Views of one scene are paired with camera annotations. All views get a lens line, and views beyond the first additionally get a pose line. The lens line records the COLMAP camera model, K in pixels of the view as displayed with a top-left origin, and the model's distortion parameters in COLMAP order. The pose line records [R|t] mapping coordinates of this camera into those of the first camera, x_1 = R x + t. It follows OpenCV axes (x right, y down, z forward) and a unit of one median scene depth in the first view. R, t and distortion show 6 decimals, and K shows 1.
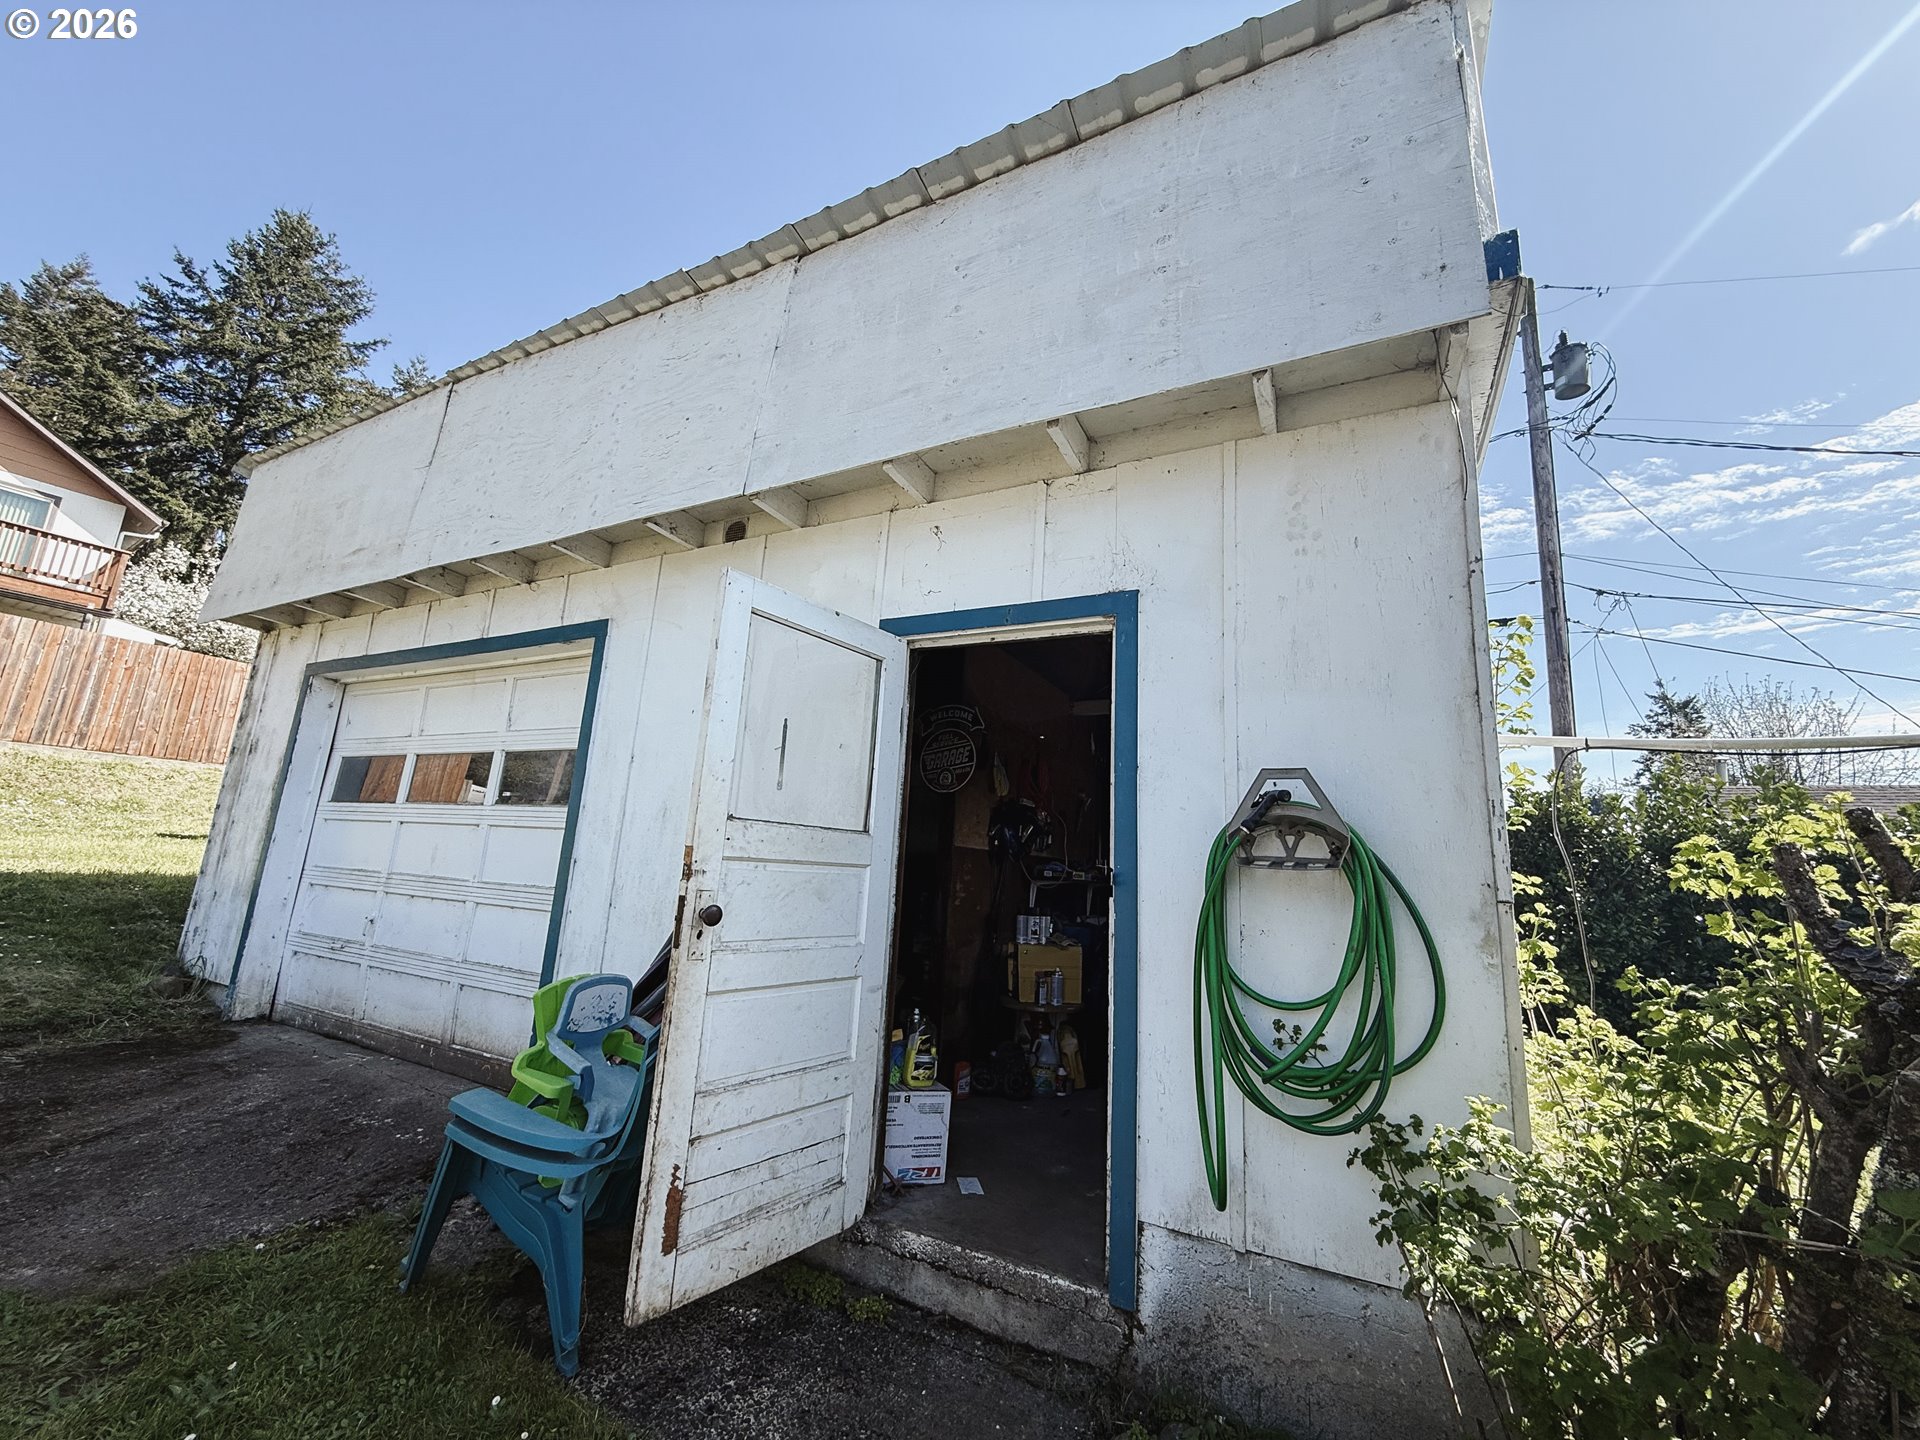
lens RADIAL K [[768.4, 0, 953.6], [0, 768.4, 722.3], [0, 0, 1]] dist [-0.001531, 0.000339]
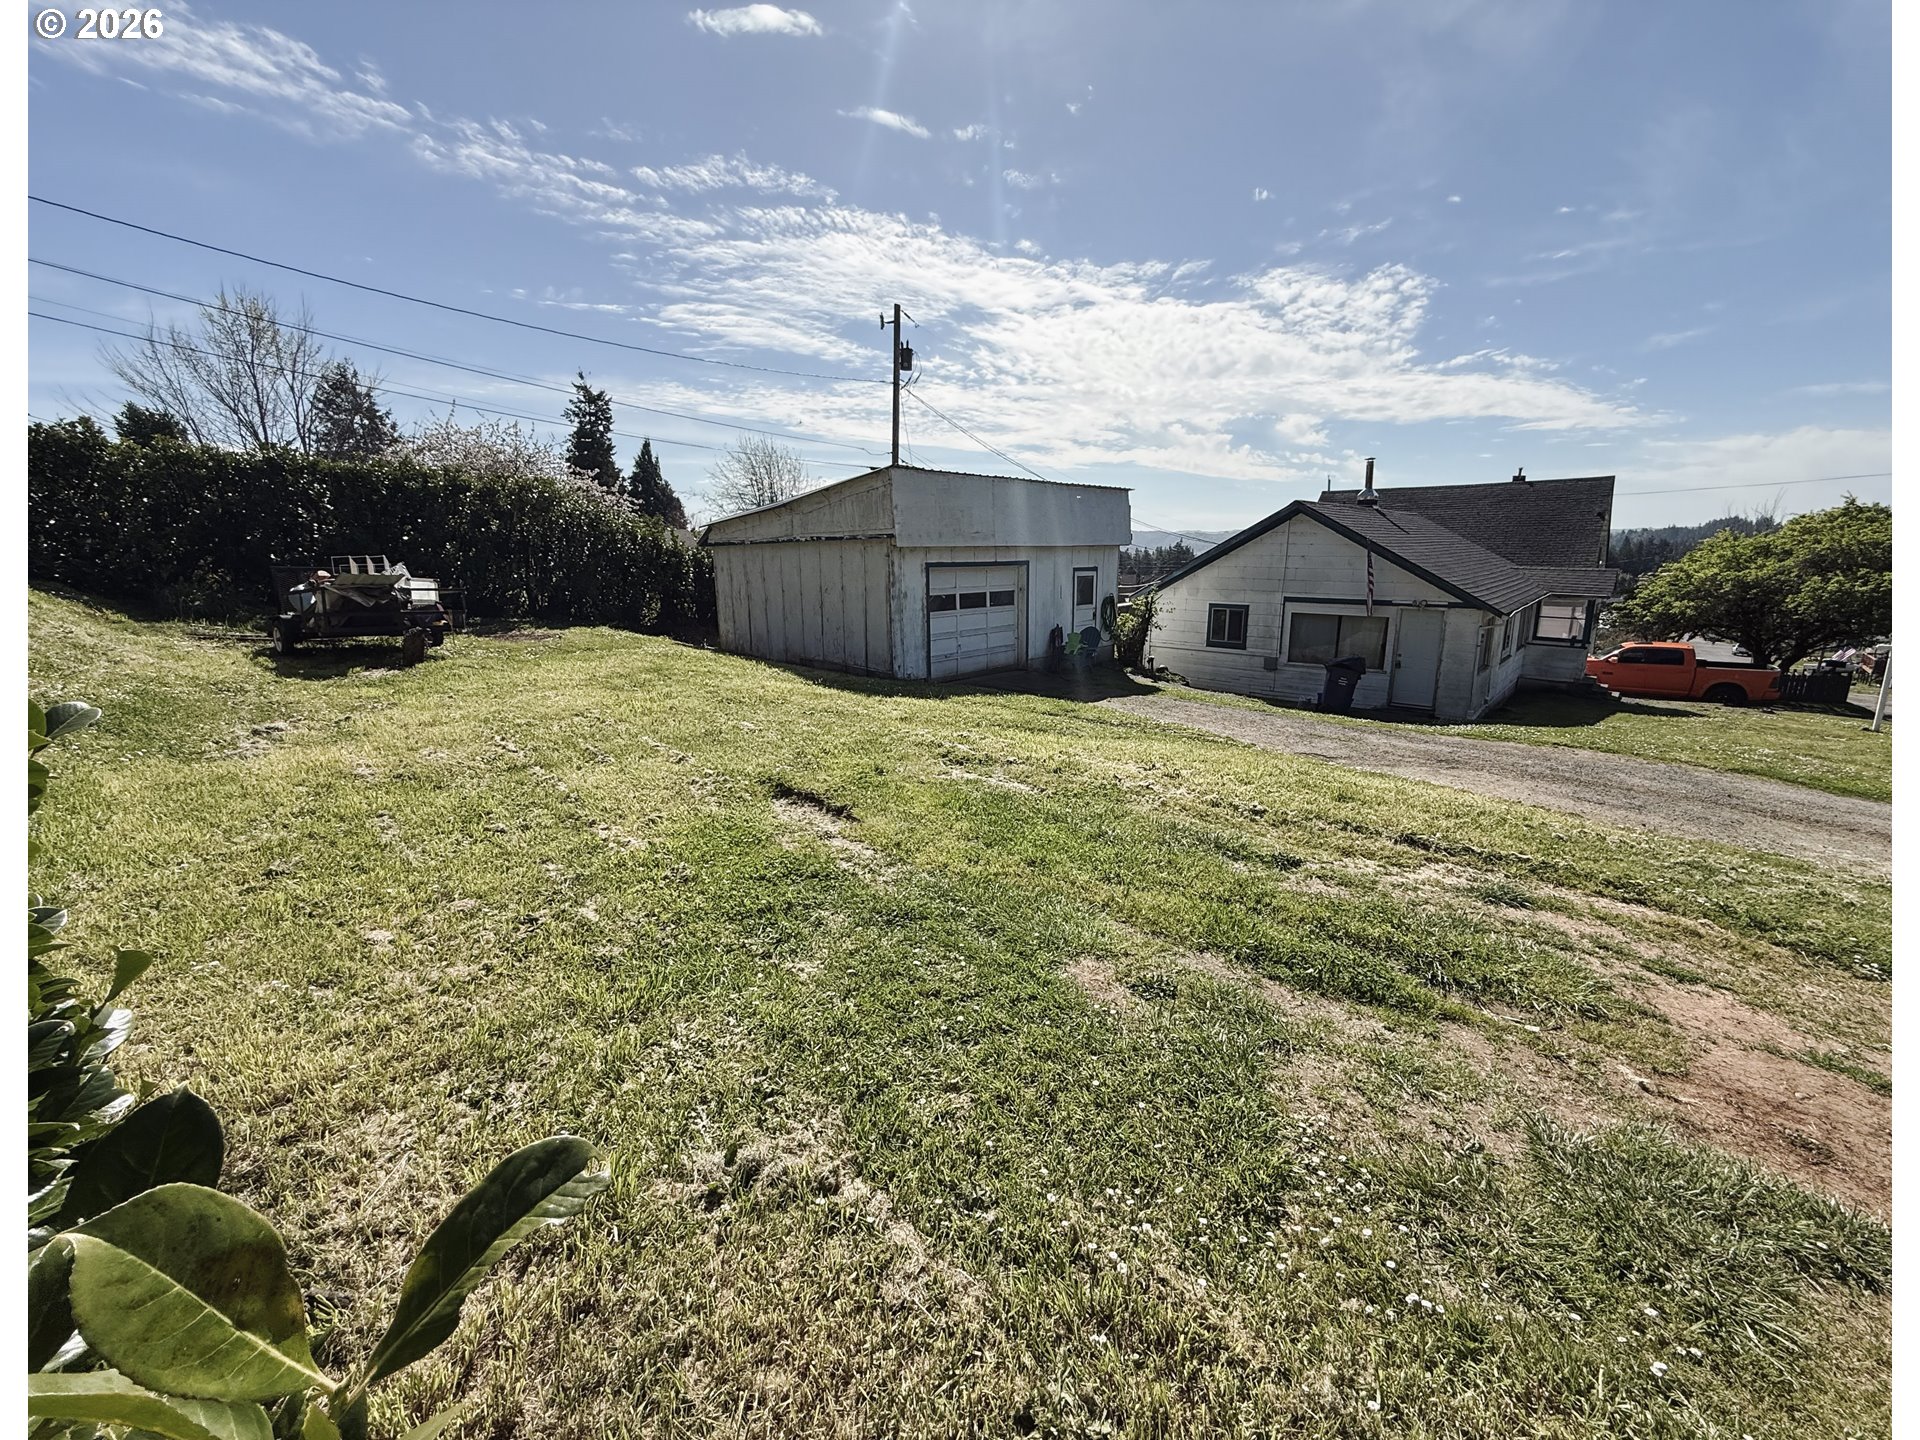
lens RADIAL K [[778.6, 0, 984.2], [0, 778.6, 733.7], [0, 0, 1]] dist [-0.004605, 0.001791]
pose [[0.234277, -0.281907, 0.930399, -3.947300], [-0.174497, 0.929297, 0.325512, -0.496608], [-0.956381, -0.238612, 0.168521, 0.247824]]
